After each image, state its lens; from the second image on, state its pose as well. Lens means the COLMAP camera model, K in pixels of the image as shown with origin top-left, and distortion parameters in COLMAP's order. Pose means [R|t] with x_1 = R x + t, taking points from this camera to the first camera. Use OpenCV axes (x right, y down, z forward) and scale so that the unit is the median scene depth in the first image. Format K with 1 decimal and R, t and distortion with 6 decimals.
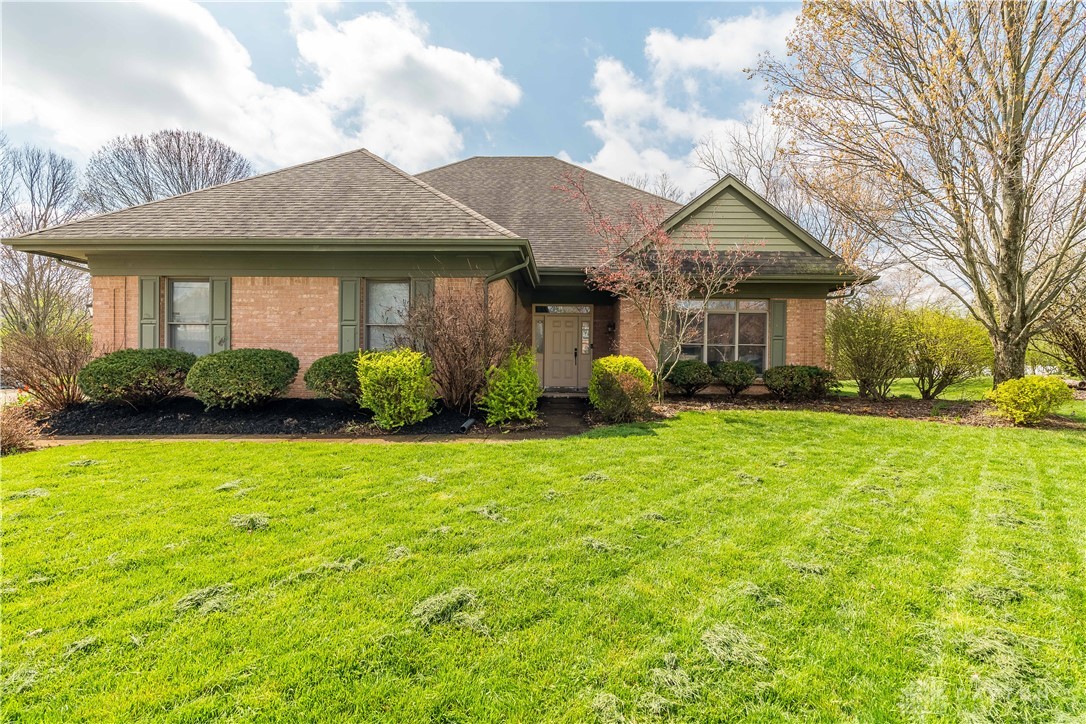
lens RADIAL K [[515.7, 0, 543.0], [0, 515.7, 362.0], [0, 0, 1]] dist [-0.000984, 0.000017]
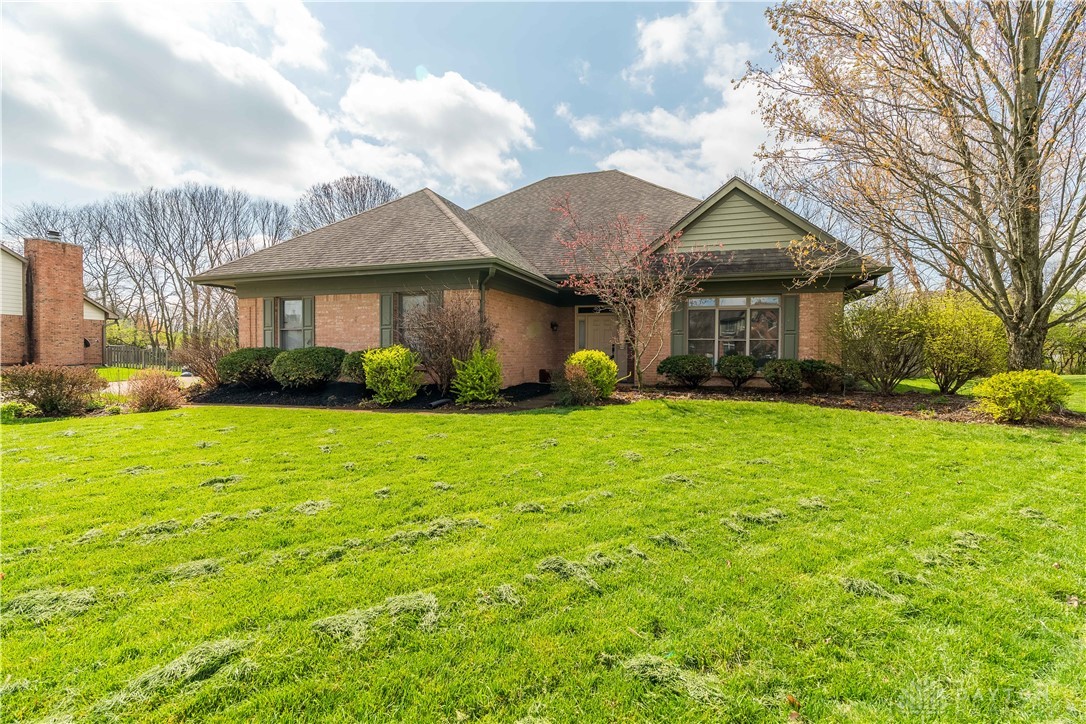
lens RADIAL K [[491.8, 0, 543.0], [0, 491.8, 362.0], [0, 0, 1]] dist [0.000664, 0.000061]
pose [[0.956365, 0.001411, -0.292170, 0.368920], [0.000646, 0.999976, 0.006947, 0.006371], [0.292173, -0.006832, 0.956341, -0.097760]]
